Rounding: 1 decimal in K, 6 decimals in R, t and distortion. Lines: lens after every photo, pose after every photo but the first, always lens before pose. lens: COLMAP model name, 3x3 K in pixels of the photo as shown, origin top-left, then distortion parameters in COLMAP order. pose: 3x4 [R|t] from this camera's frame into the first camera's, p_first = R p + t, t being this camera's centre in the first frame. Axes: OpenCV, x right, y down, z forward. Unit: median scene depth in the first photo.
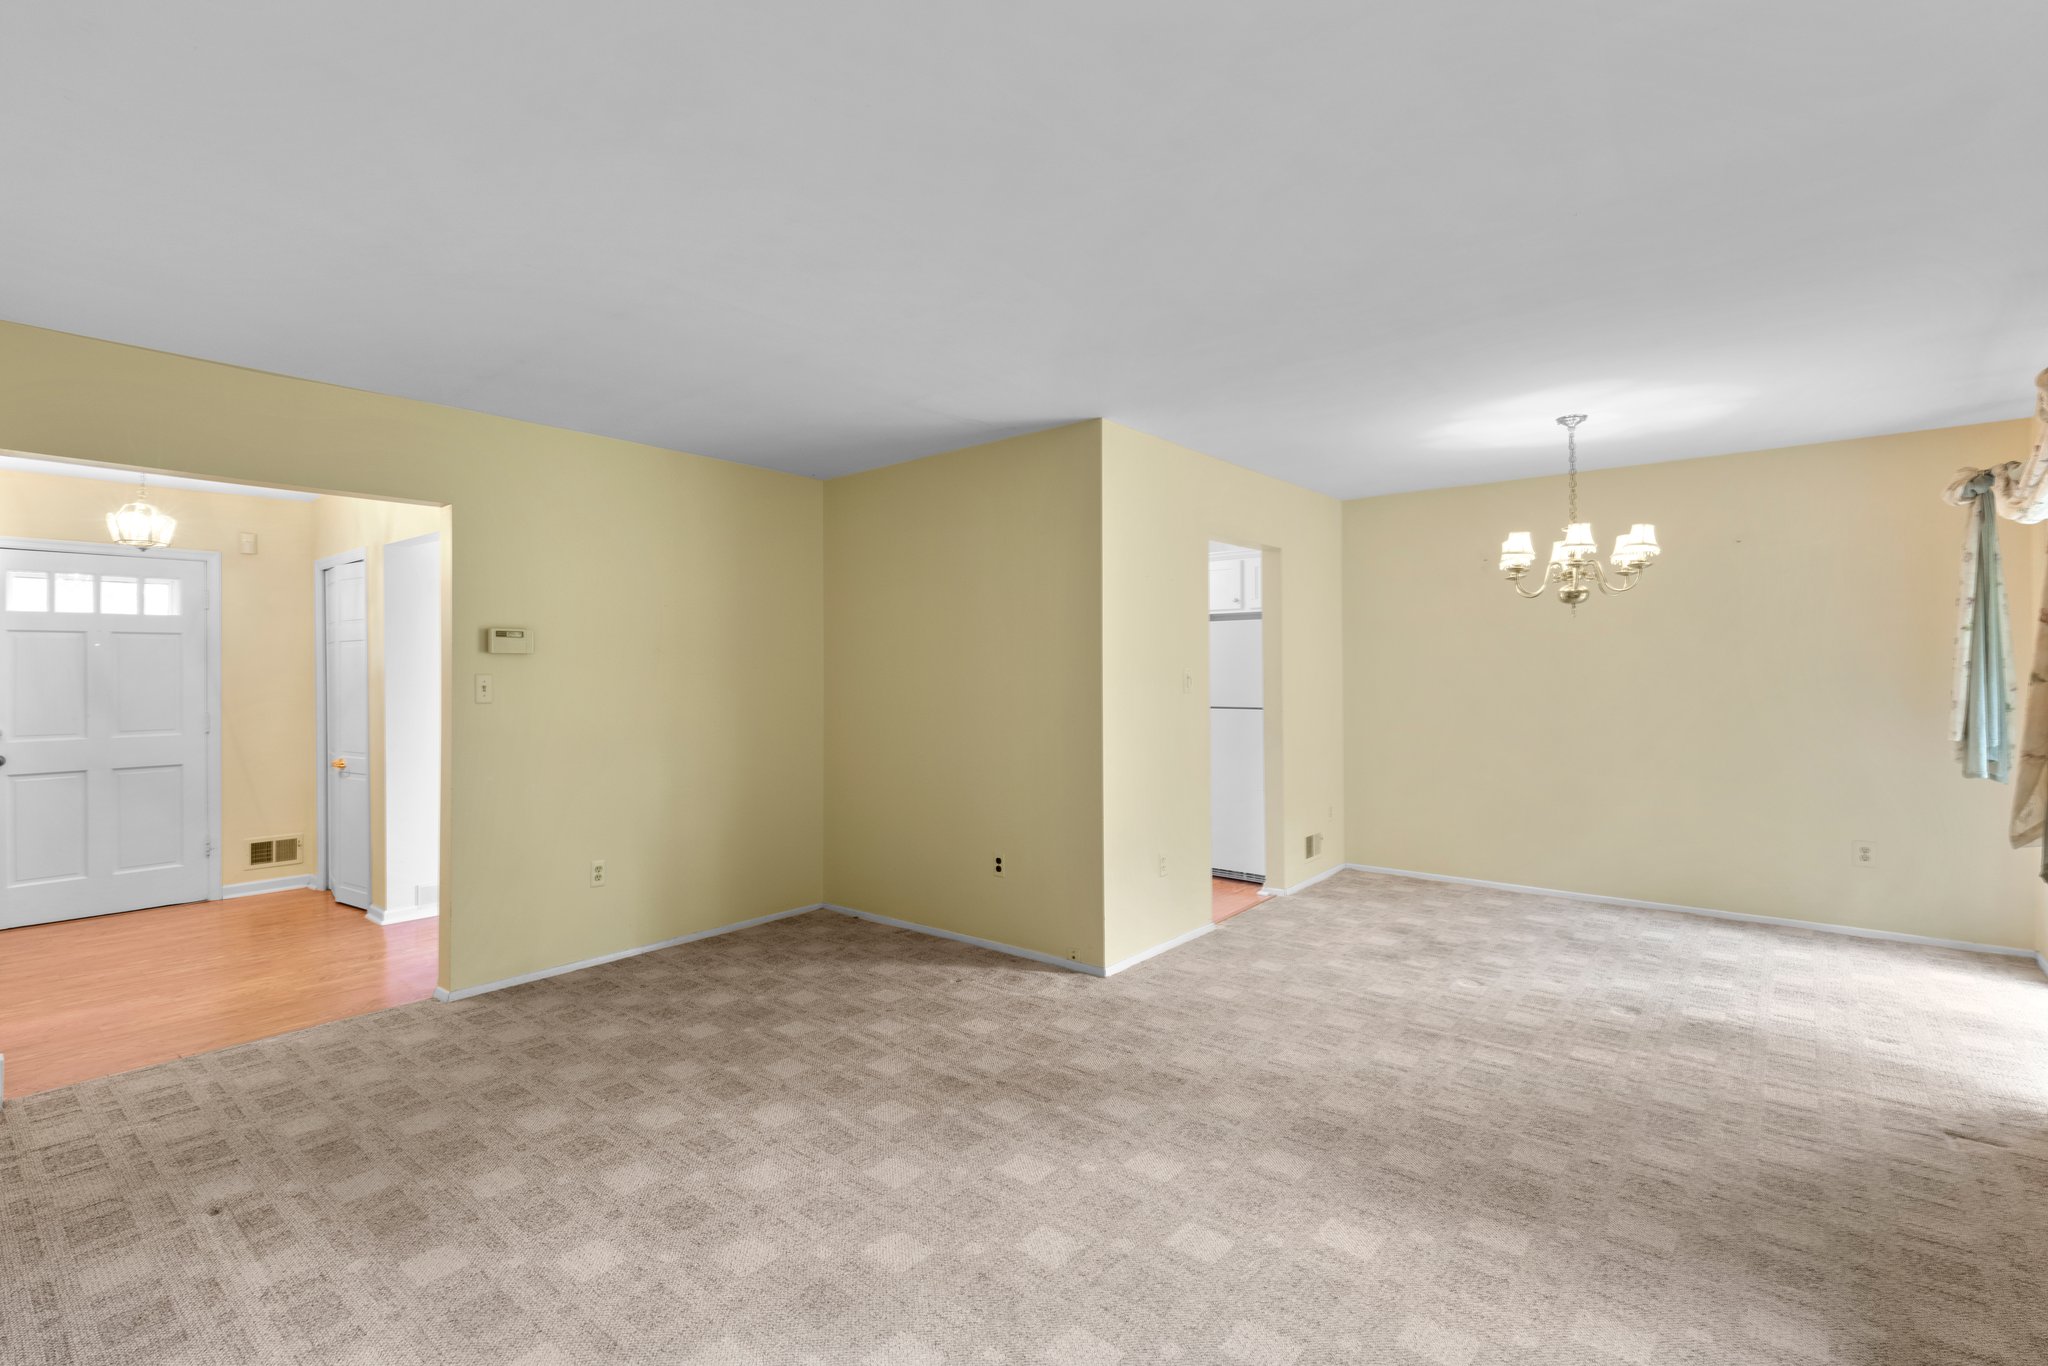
lens RADIAL K [[935.6, 0, 1026.9], [0, 935.6, 652.9], [0, 0, 1]] dist [0.015511, -0.000743]
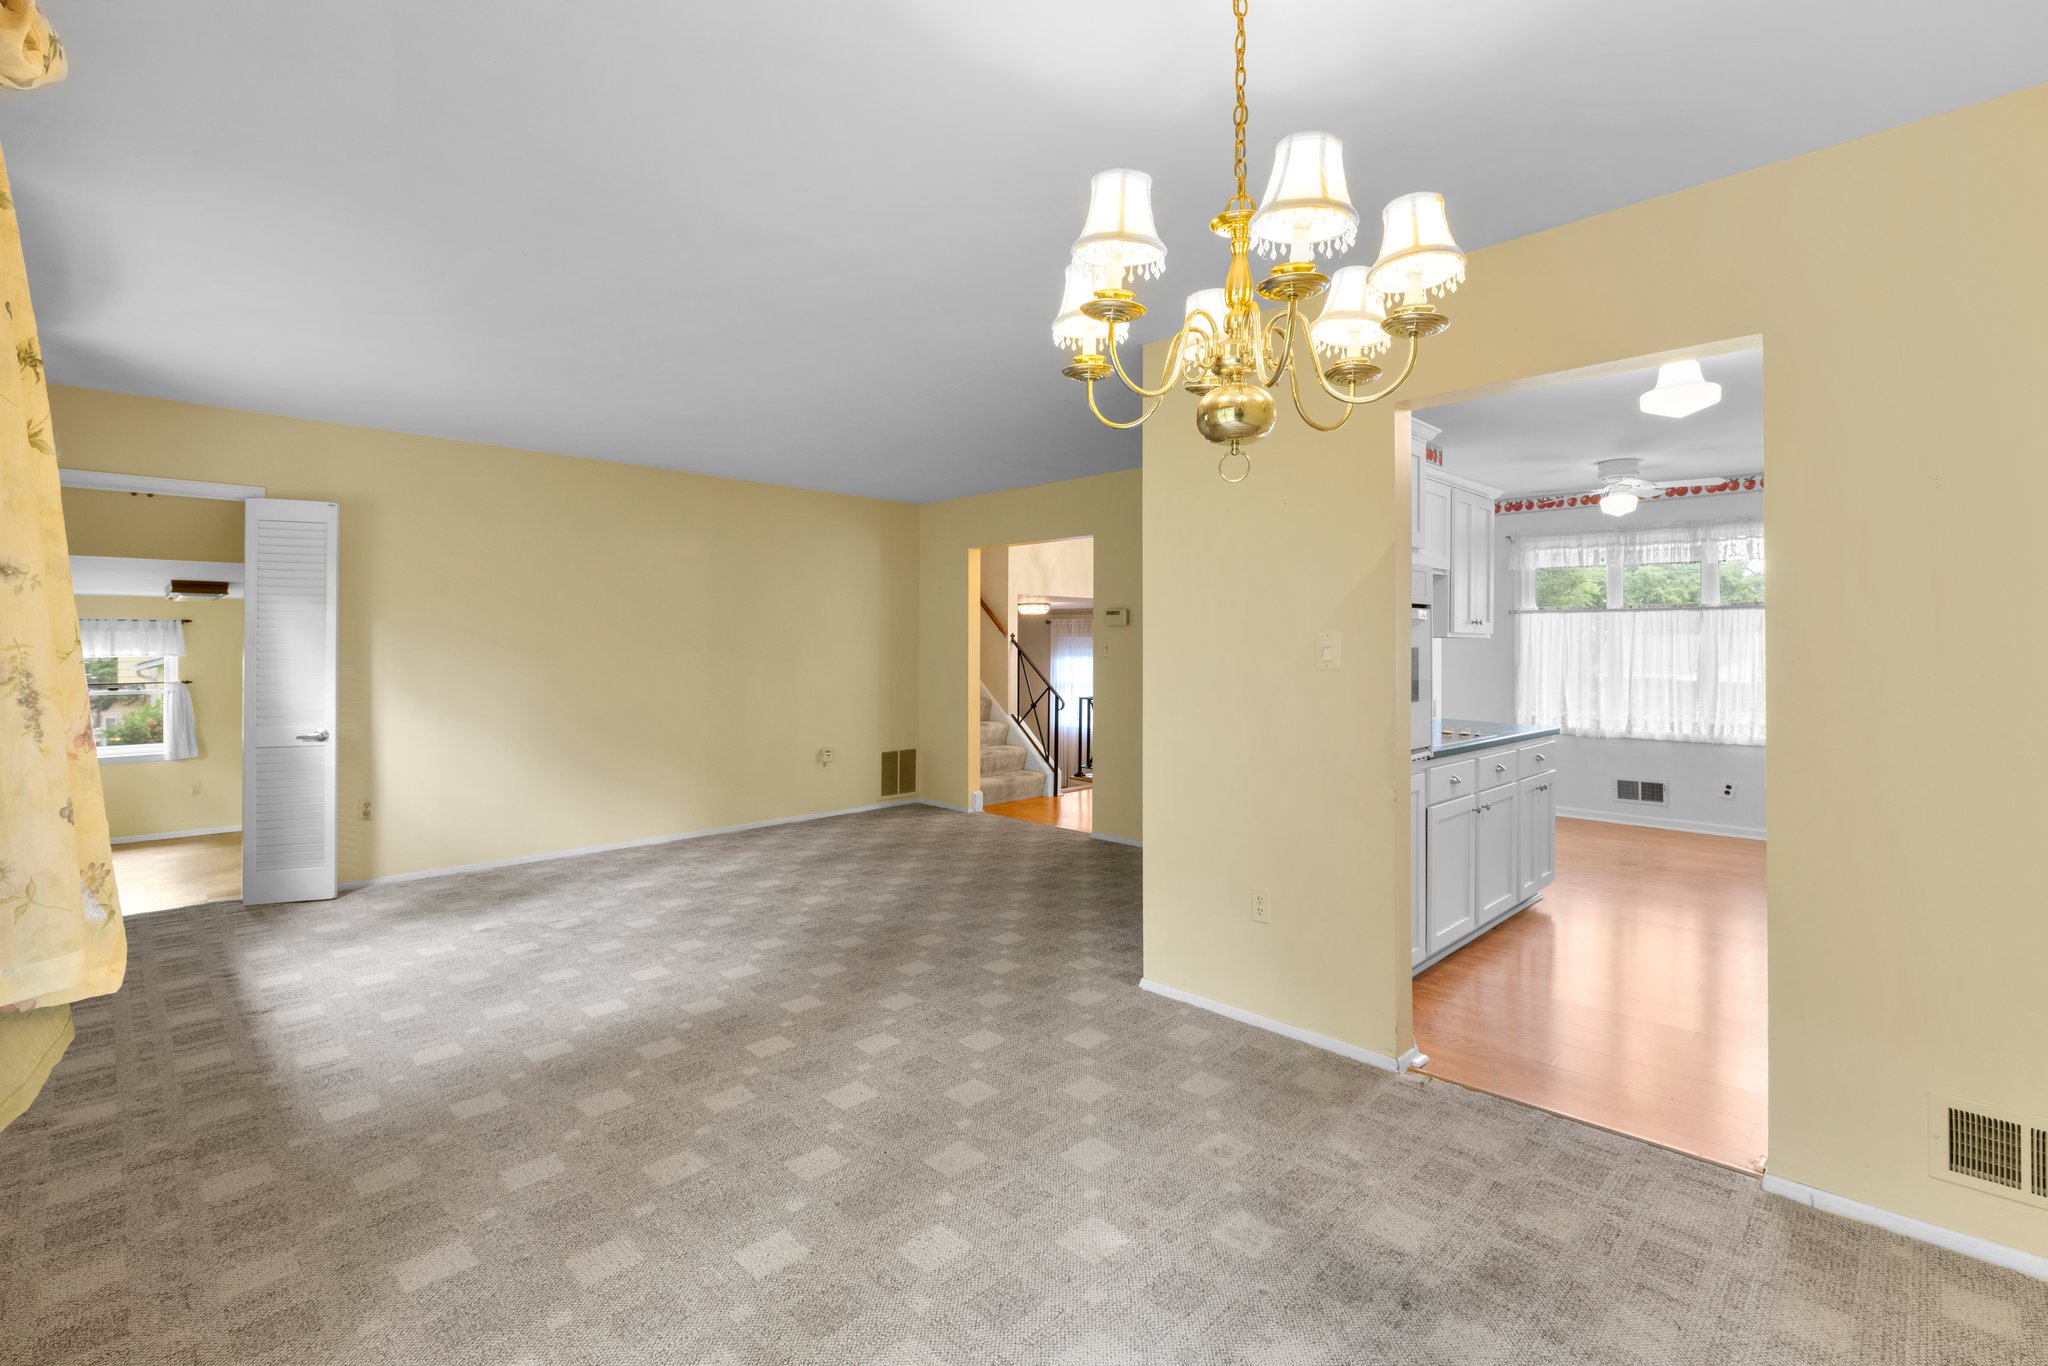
lens RADIAL K [[909.8, 0, 1031.9], [0, 909.8, 638.4], [0, 0, 1]] dist [-0.002050, 0.000165]
pose [[-0.082031, 0.003033, -0.996625, 1.130464], [0.027652, 0.999617, 0.000766, 0.019688], [0.996246, -0.027495, -0.082083, 1.173638]]
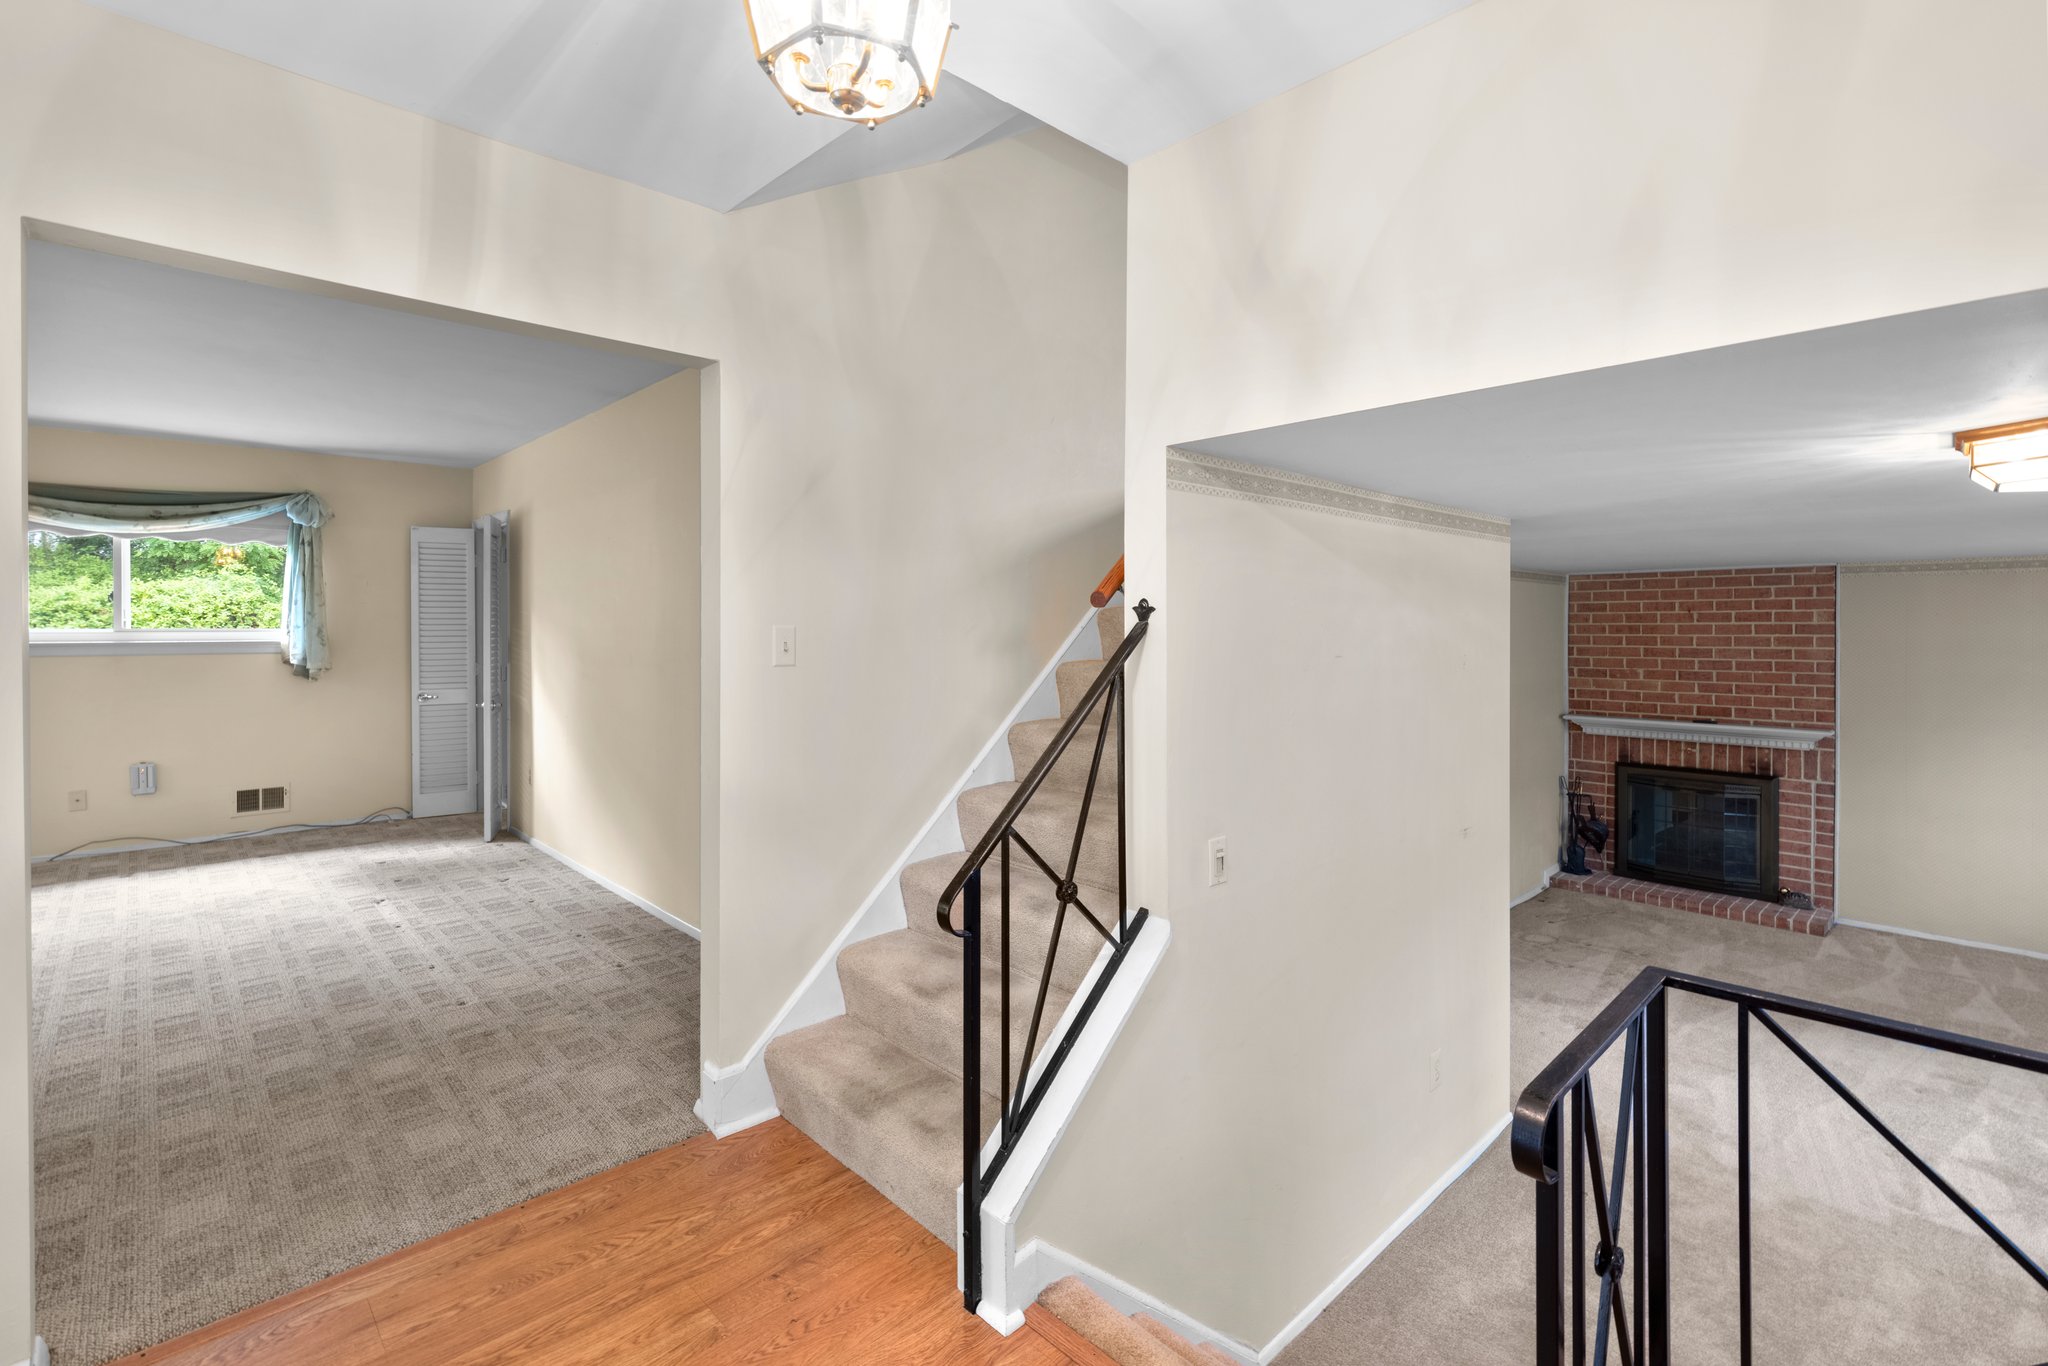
lens RADIAL K [[940.6, 0, 1038.0], [0, 940.6, 634.2], [0, 0, 1]] dist [0.021391, -0.000155]
pose [[-0.993181, 0.004787, 0.116482, -1.280864], [0.002181, 0.999745, -0.022489, 0.044276], [-0.116560, -0.022081, -0.992938, 1.584365]]
